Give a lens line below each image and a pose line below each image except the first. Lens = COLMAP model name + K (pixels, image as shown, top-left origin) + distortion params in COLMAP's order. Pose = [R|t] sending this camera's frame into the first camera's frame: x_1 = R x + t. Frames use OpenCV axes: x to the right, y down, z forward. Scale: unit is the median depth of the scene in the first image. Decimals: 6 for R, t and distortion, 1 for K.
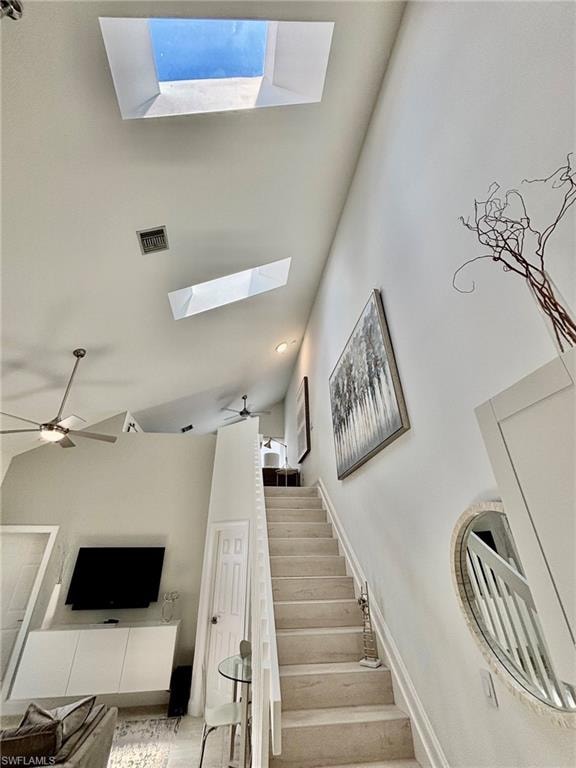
lens RADIAL K [[316.7, 0, 287.6], [0, 316.7, 383.6], [0, 0, 1]] dist [0.000189, 0.000127]
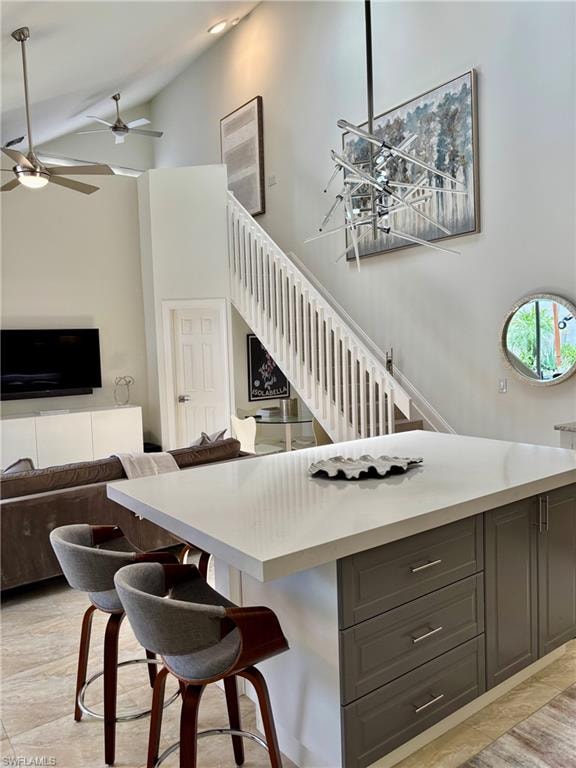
lens RADIAL K [[578.7, 0, 287.0], [0, 578.7, 382.5], [0, 0, 1]] dist [0.038456, -0.035252]
pose [[0.880933, -0.054397, 0.470105, -0.773095], [-0.202666, 0.854306, 0.478631, -0.164216], [-0.427650, -0.516916, 0.741562, -0.362771]]
